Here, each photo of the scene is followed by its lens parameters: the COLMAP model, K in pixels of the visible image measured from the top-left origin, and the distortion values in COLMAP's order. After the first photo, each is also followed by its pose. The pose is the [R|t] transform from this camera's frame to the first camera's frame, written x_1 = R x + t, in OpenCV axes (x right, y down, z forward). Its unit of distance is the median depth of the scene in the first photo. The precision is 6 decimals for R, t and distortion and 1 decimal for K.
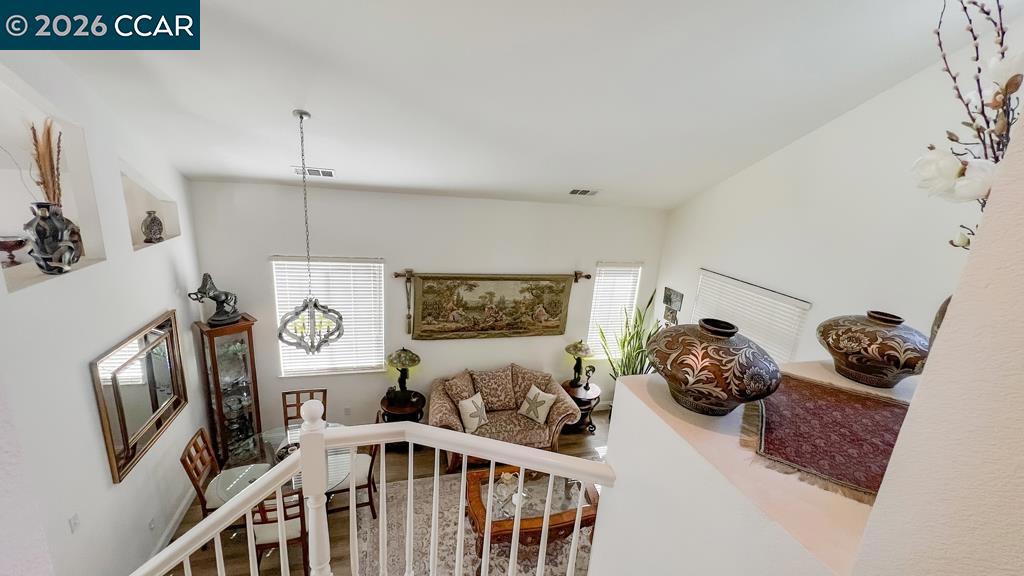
lens RADIAL K [[406.5, 0, 512.3], [0, 406.5, 287.8], [0, 0, 1]] dist [0.001126, 0.000040]
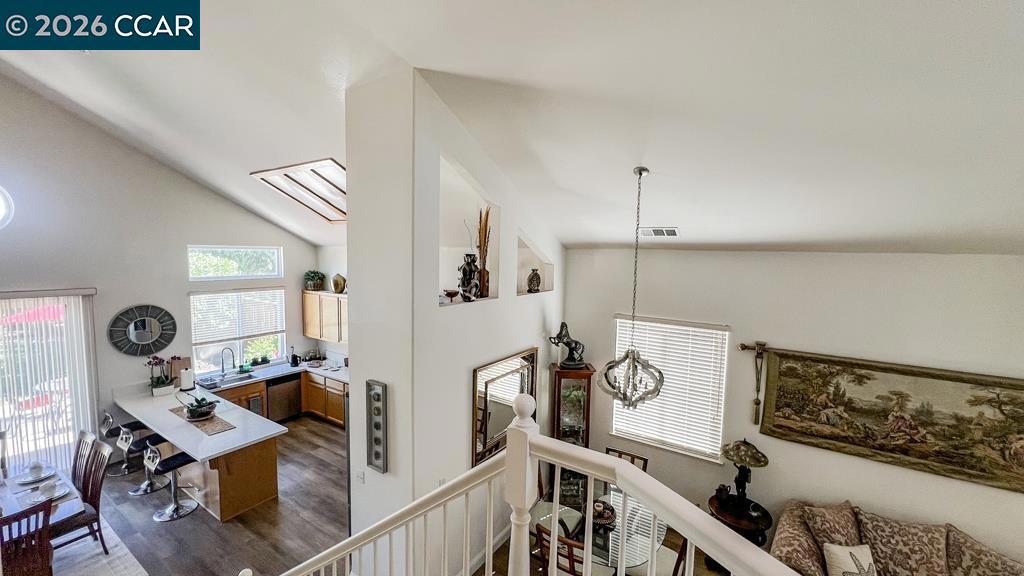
lens RADIAL K [[406.5, 0, 512.9], [0, 406.5, 287.0], [0, 0, 1]] dist [0.001126, 0.000040]
pose [[0.646024, 0.002233, -0.763314, 0.046450], [-0.167916, 0.975915, -0.139260, 0.044320], [0.744619, 0.218138, 0.630840, 0.094905]]
